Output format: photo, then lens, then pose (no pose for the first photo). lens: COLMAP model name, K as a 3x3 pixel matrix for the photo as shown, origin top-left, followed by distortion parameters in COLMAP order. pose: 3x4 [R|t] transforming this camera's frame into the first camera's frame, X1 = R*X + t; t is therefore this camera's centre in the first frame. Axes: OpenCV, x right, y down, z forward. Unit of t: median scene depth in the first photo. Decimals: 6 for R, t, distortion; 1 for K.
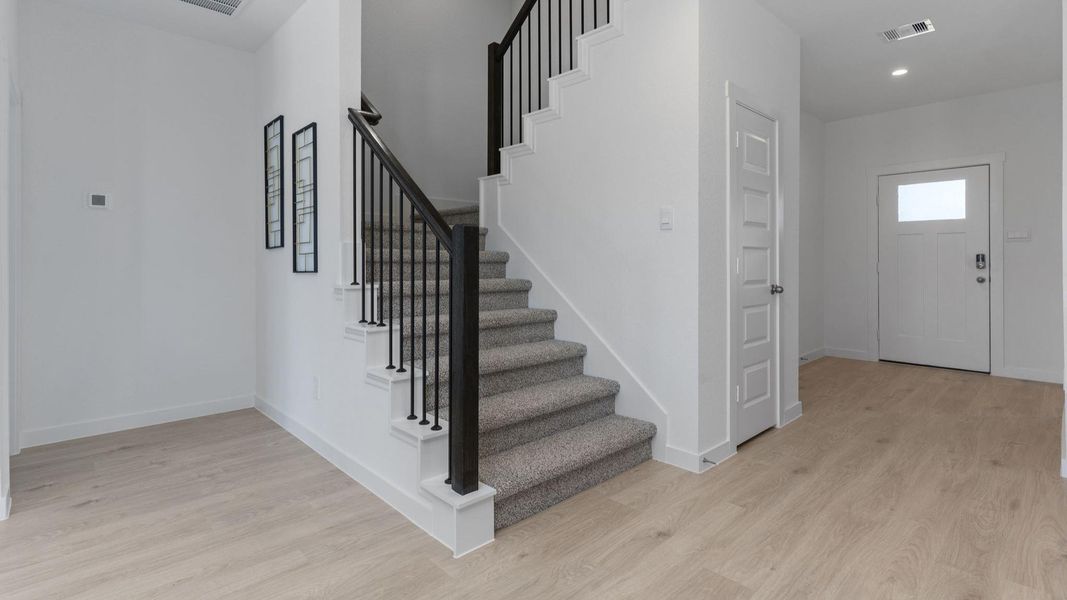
lens RADIAL K [[498.7, 0, 537.0], [0, 498.7, 257.2], [0, 0, 1]] dist [-0.002034, -0.001906]
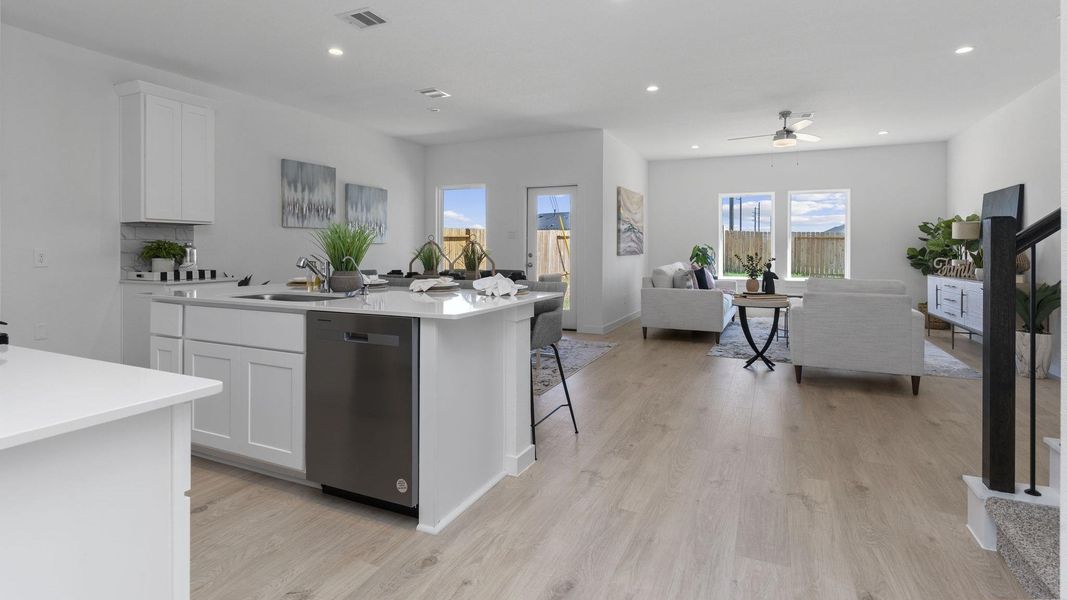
lens RADIAL K [[512.5, 0, 540.0], [0, 512.5, 249.7], [0, 0, 1]] dist [-0.001838, 0.003792]
pose [[-0.925083, 0.001522, -0.379763, 0.685241], [0.003605, 0.999982, -0.004774, -0.000797], [0.379749, -0.005786, -0.925072, 1.019086]]
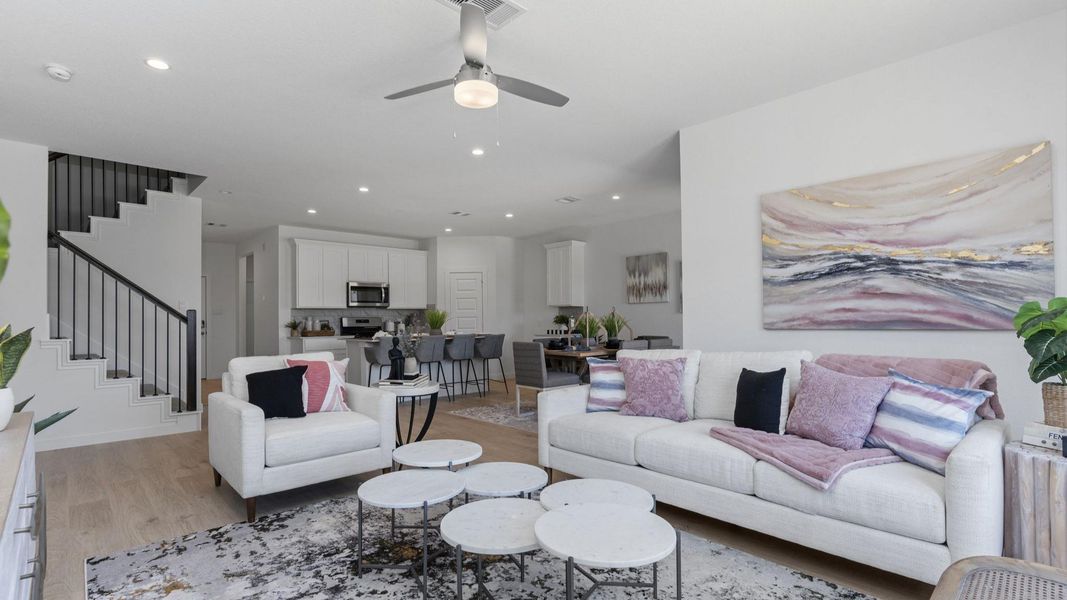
lens RADIAL K [[512.5, 0, 527.5], [0, 512.5, 306.2], [0, 0, 1]] dist [-0.001838, 0.003792]
pose [[0.018044, 0.027696, 0.999454, -1.854847], [0.000612, 0.999616, -0.027711, -0.006332], [-0.999837, 0.001112, 0.018020, -0.549866]]
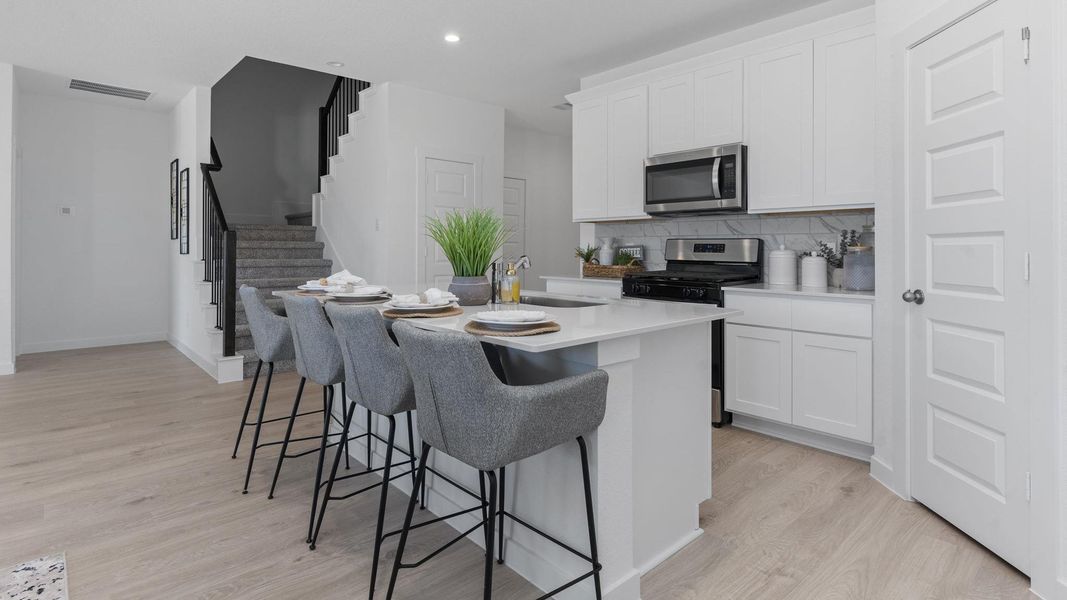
lens RADIAL K [[512.5, 0, 541.2], [0, 512.5, 244.8], [0, 0, 1]] dist [-0.001838, 0.003792]
pose [[0.999987, 0.005086, -0.000063, 0.759199], [-0.005086, 0.999985, 0.002069, -0.010706], [0.000074, -0.002069, 0.999998, -0.759798]]
